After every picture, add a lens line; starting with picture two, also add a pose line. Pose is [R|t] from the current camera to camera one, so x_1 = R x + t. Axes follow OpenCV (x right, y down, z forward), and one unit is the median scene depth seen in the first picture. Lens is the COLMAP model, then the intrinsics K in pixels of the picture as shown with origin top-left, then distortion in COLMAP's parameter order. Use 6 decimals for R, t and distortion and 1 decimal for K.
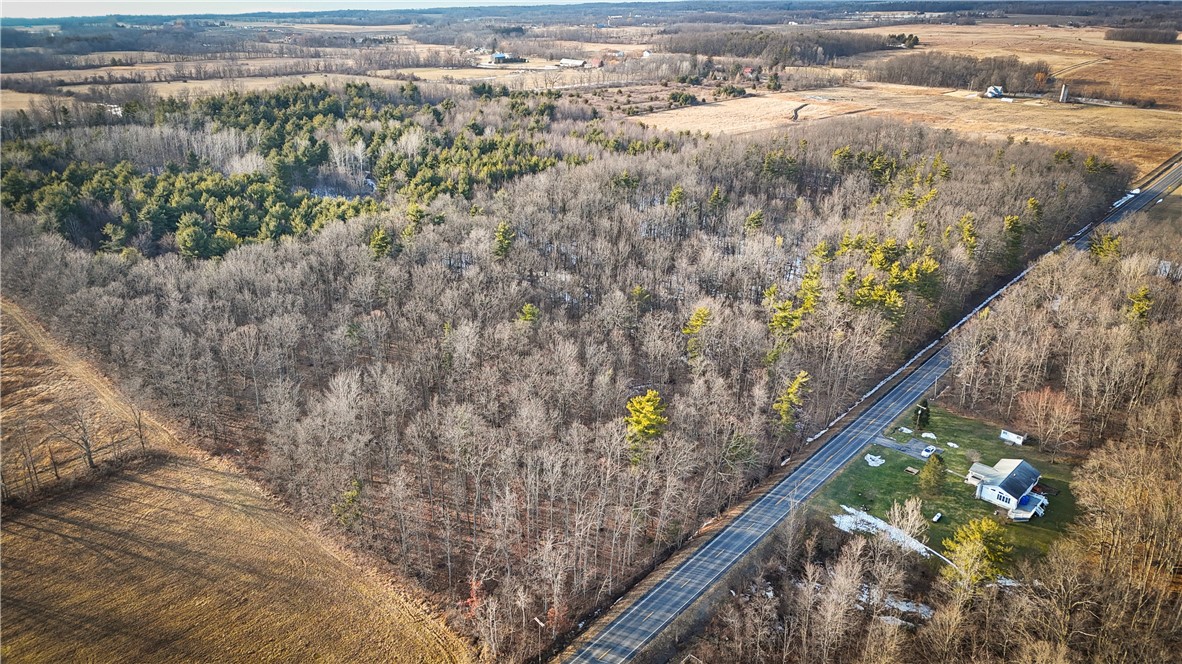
lens RADIAL K [[876.3, 0, 591.0], [0, 876.3, 332.0], [0, 0, 1]] dist [0.083183, -0.082781]
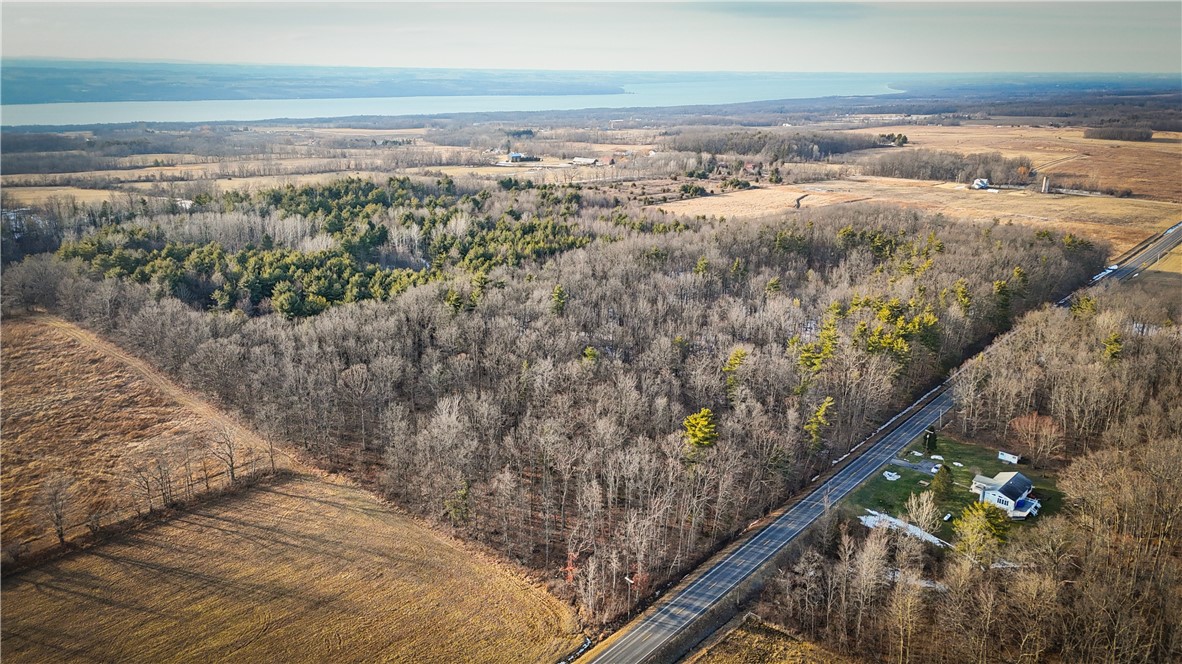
lens RADIAL K [[876.3, 0, 591.0], [0, 876.3, 332.0], [0, 0, 1]] dist [0.083183, -0.082781]
pose [[0.999980, -0.006240, 0.000880, -0.048725], [0.006298, 0.994187, -0.107483, 0.050306], [-0.000204, 0.107487, 0.994207, -0.116959]]
